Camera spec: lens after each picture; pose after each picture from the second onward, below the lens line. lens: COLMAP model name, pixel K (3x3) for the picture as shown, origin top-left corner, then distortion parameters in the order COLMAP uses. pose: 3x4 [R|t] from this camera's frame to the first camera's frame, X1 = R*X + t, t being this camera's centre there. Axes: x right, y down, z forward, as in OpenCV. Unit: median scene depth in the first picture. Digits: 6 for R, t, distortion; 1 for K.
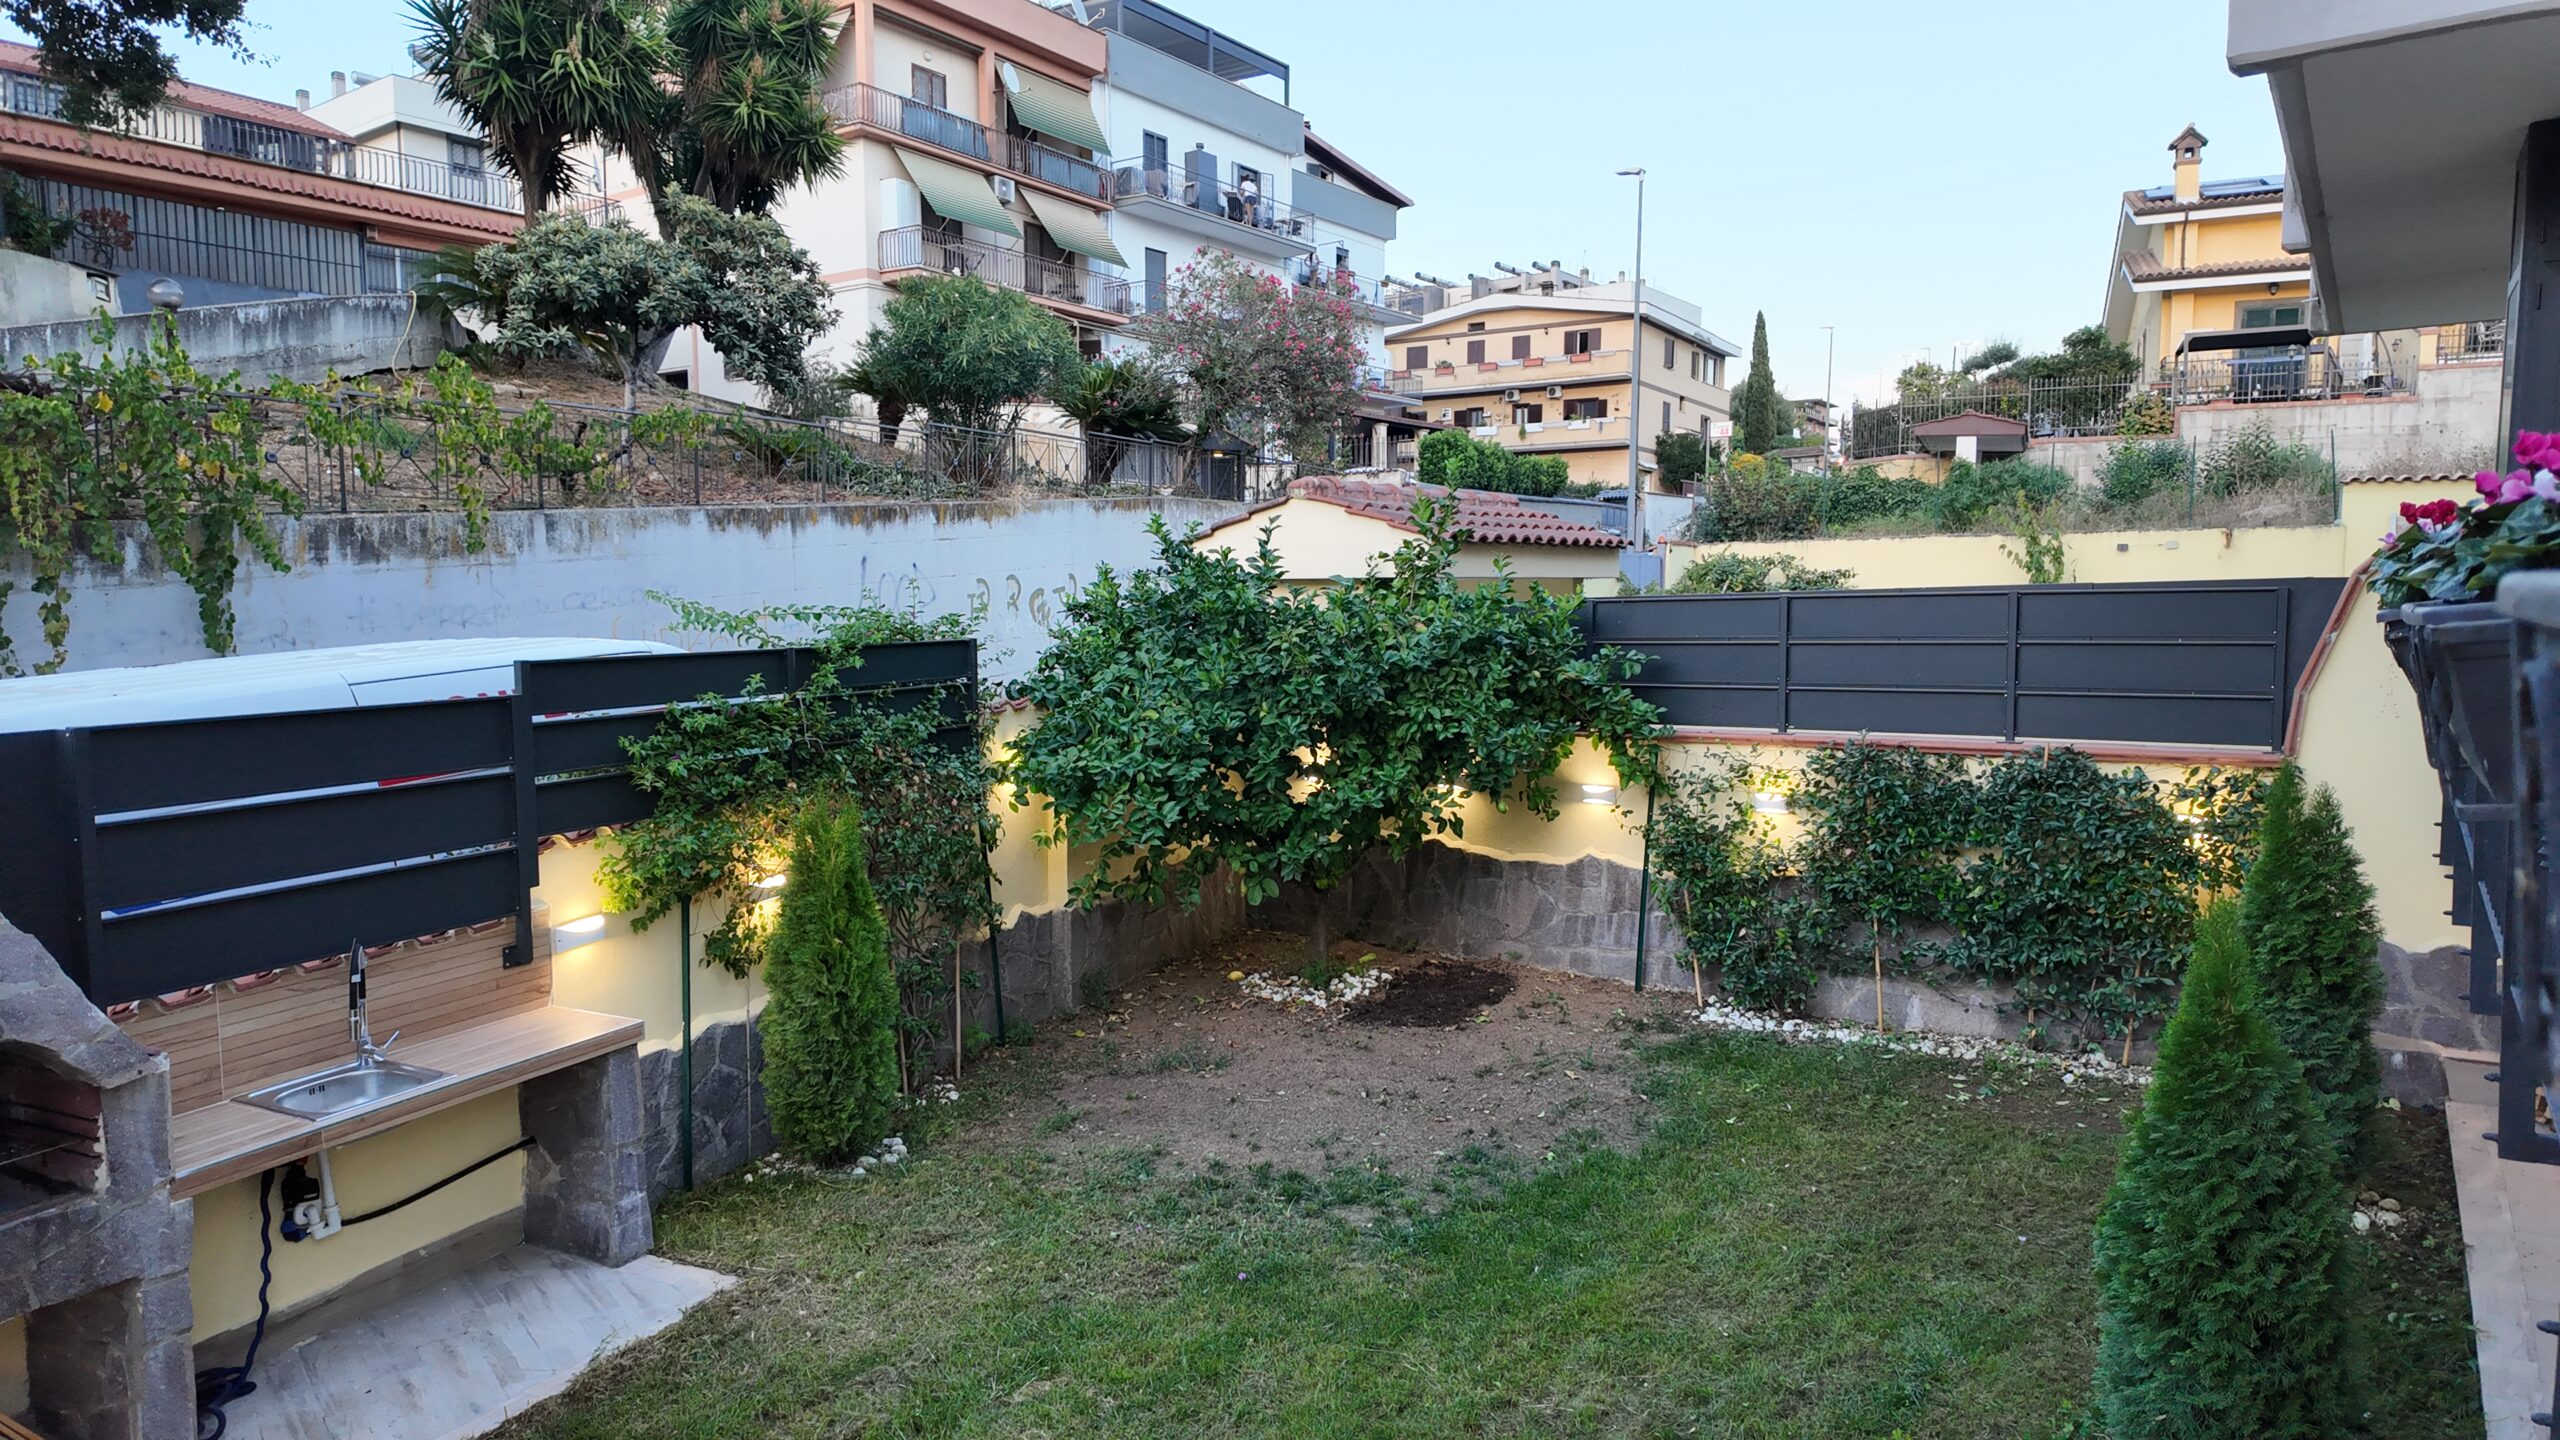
lens RADIAL K [[1510.1, 0, 1271.1], [0, 1510.1, 725.5], [0, 0, 1]] dist [0.051181, -0.046551]
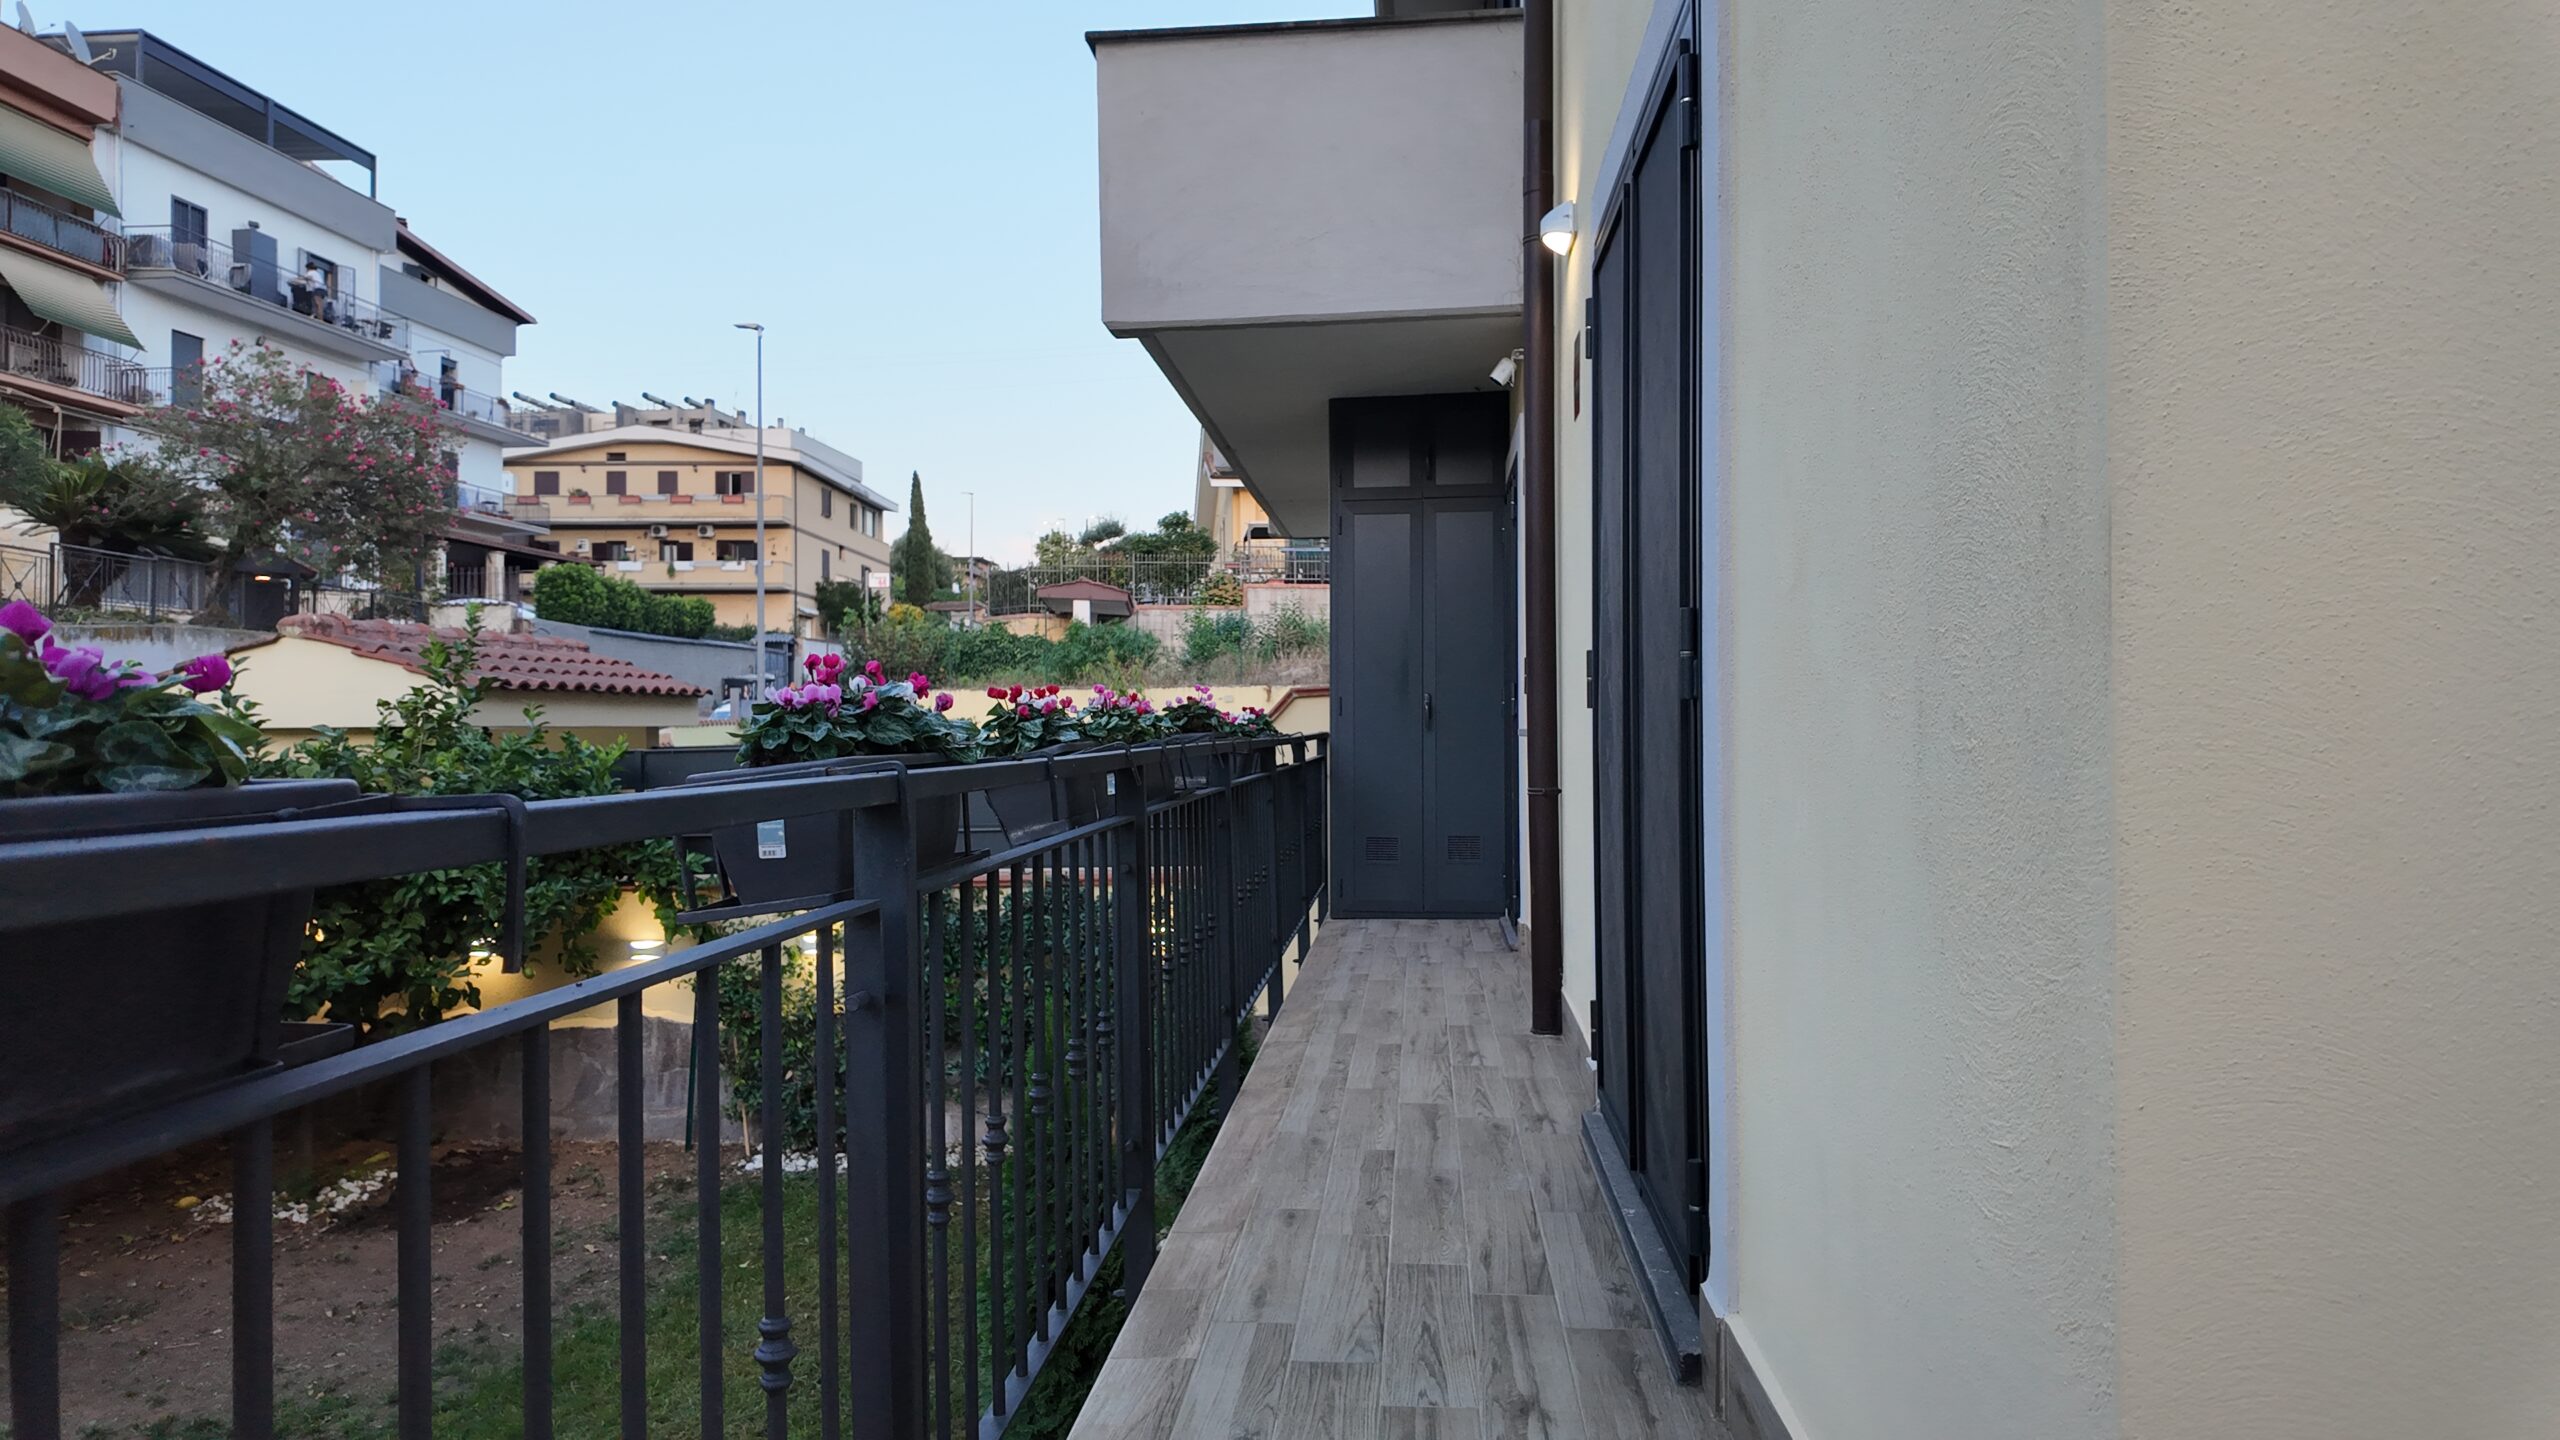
lens RADIAL K [[1510.1, 0, 1294.5], [0, 1510.1, 702.1], [0, 0, 1]] dist [0.051181, -0.046551]
pose [[0.856532, 0.009563, 0.516005, 0.049169], [0.047151, 0.994197, -0.096693, 0.001111], [-0.513935, 0.107151, 0.851111, -0.053042]]
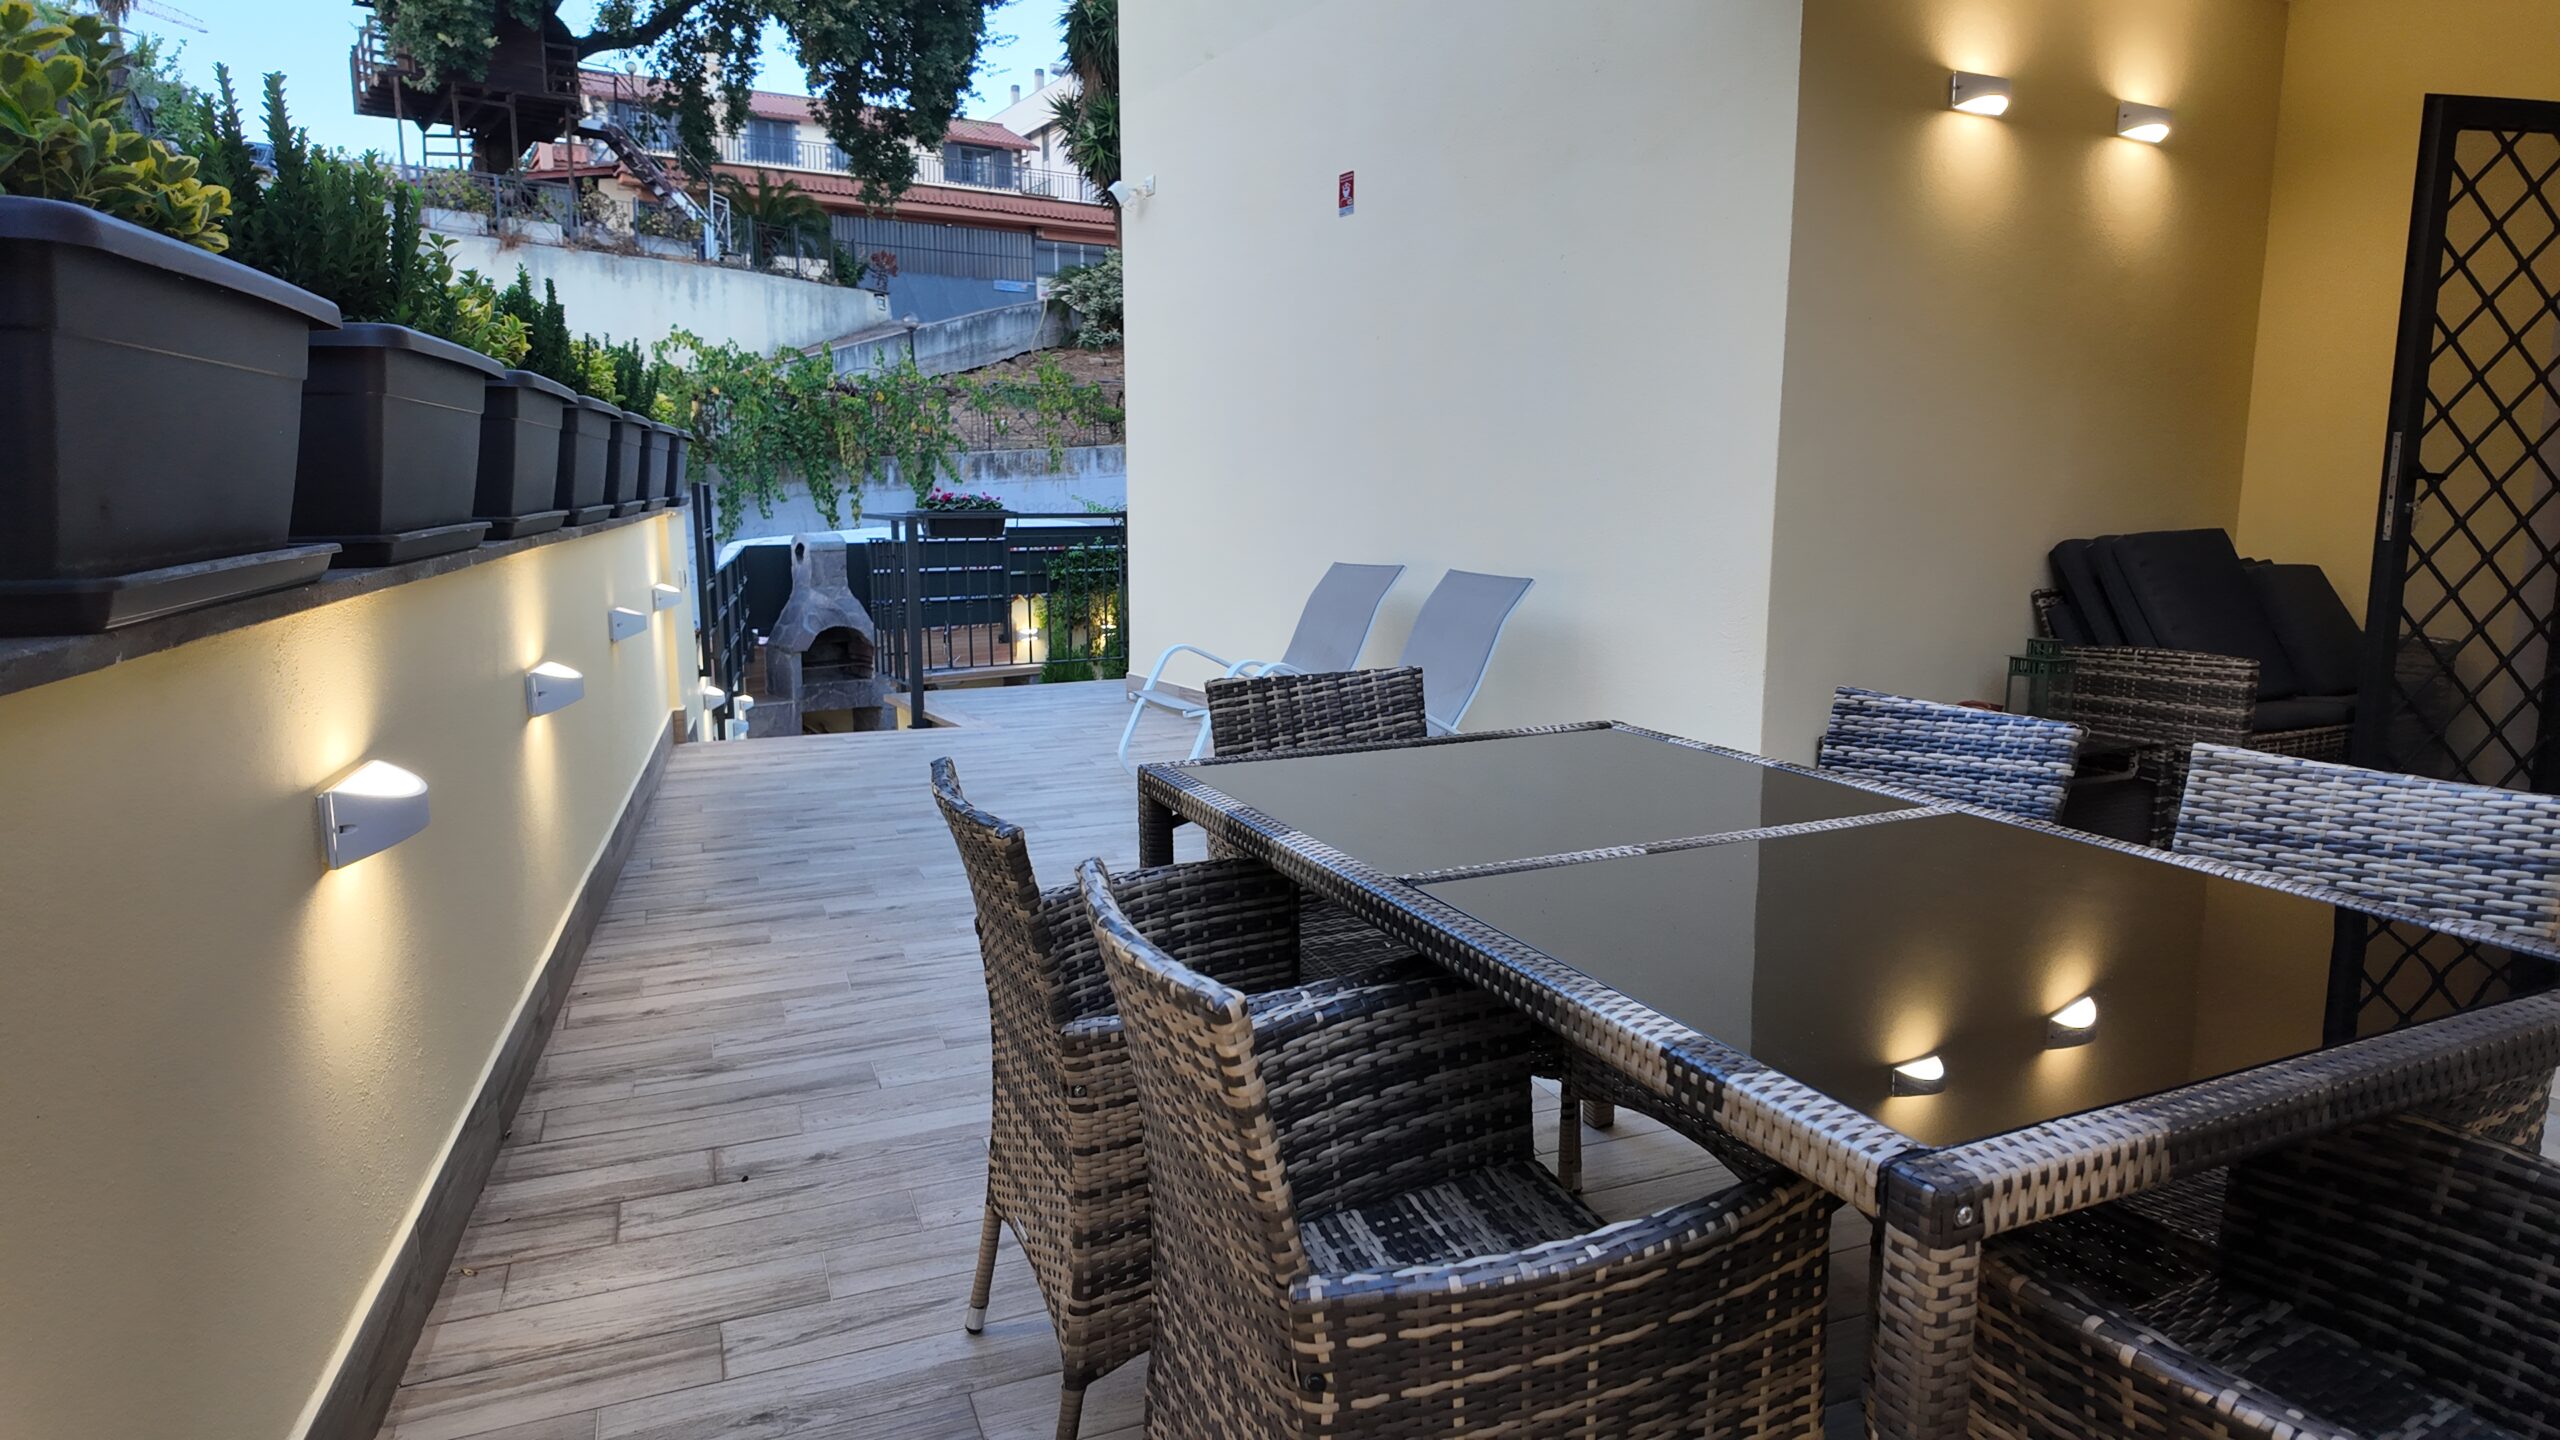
lens RADIAL K [[1510.1, 0, 1283.0], [0, 1510.1, 713.5], [0, 0, 1]] dist [0.051181, -0.046551]
pose [[0.924219, 0.064322, -0.376407, 0.444381], [-0.041907, 0.996842, 0.067448, 0.039026], [0.379557, -0.046563, 0.923996, -0.582400]]
